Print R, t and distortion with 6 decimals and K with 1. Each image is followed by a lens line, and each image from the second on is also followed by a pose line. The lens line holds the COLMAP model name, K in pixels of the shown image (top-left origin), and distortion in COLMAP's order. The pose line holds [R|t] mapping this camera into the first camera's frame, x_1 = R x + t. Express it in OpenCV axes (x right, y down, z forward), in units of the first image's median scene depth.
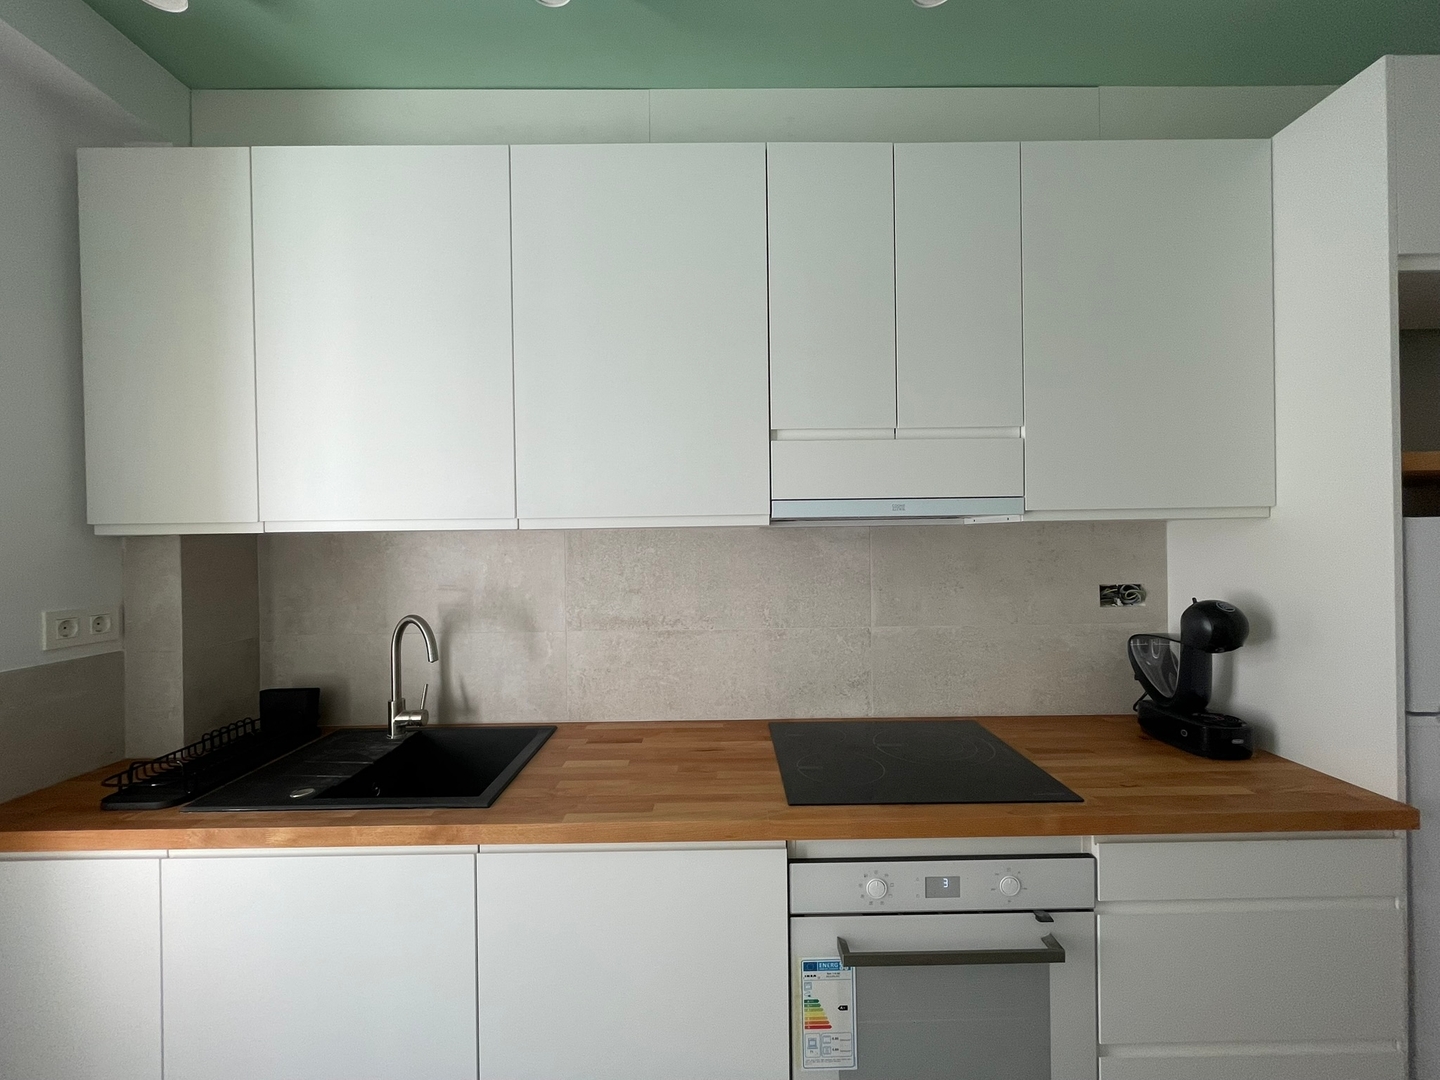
lens RADIAL K [[587.2, 0, 722.0], [0, 587.2, 542.0], [0, 0, 1]] dist [0.001405, -0.000463]
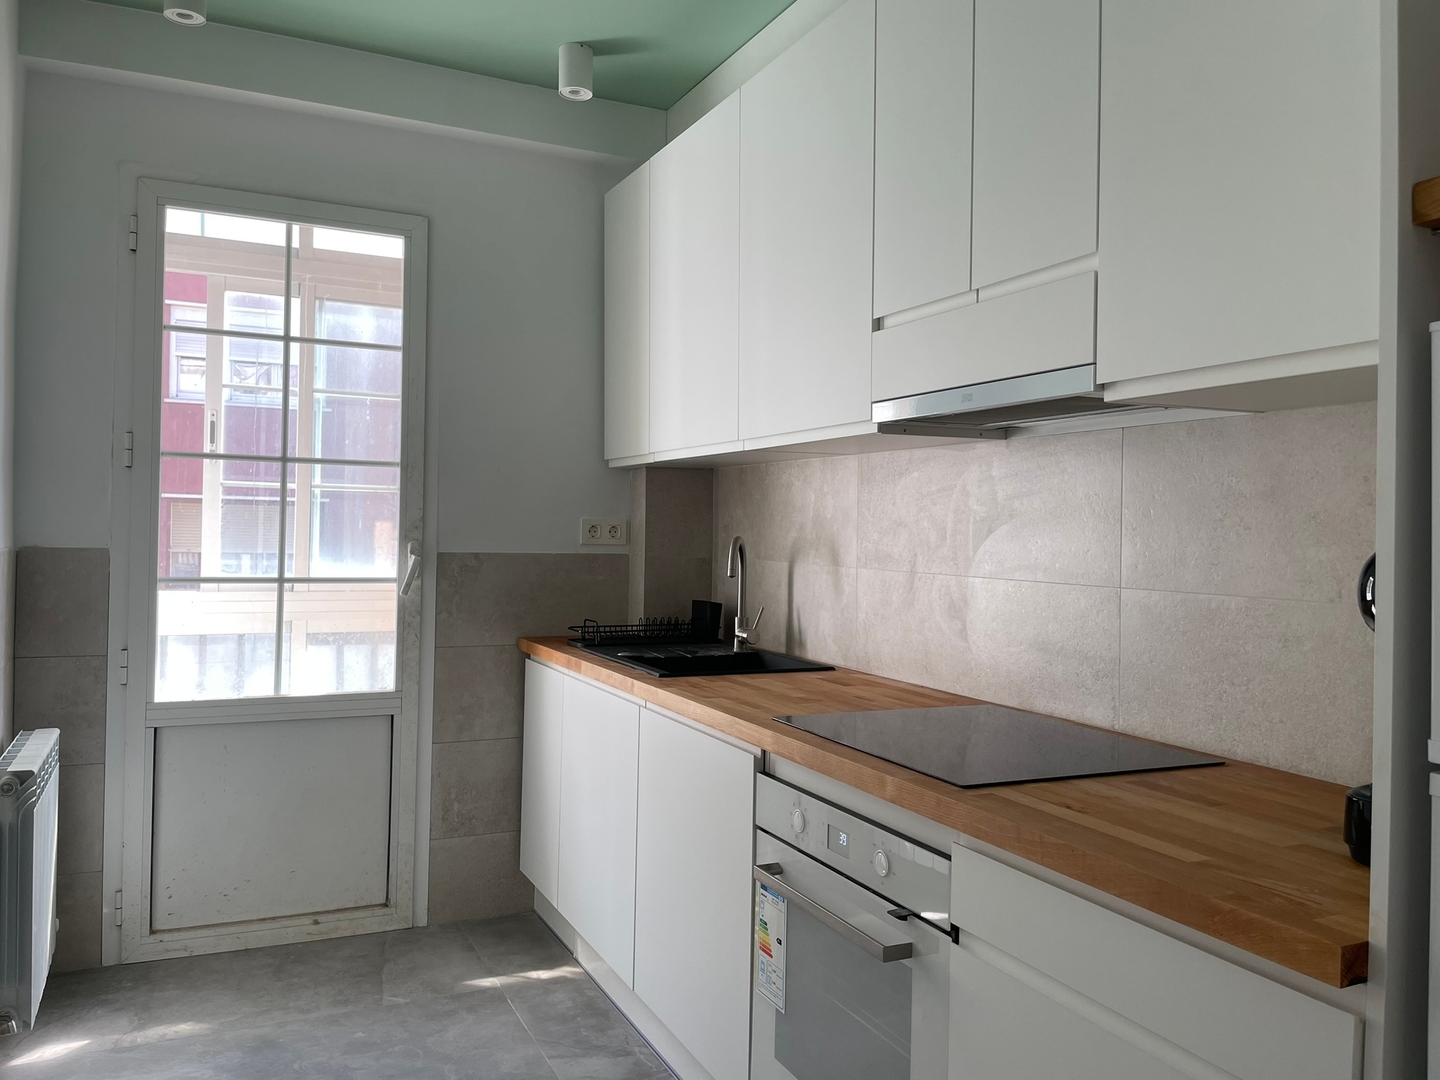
lens RADIAL K [[1094.8, 0, 721.2], [0, 1094.8, 535.9], [0, 0, 1]] dist [0.049146, 0.001944]
pose [[0.424644, 0.027693, -0.904937, 1.320434], [-0.027954, 0.999457, 0.017467, 0.092331], [0.904929, 0.017879, 0.425187, 0.122068]]
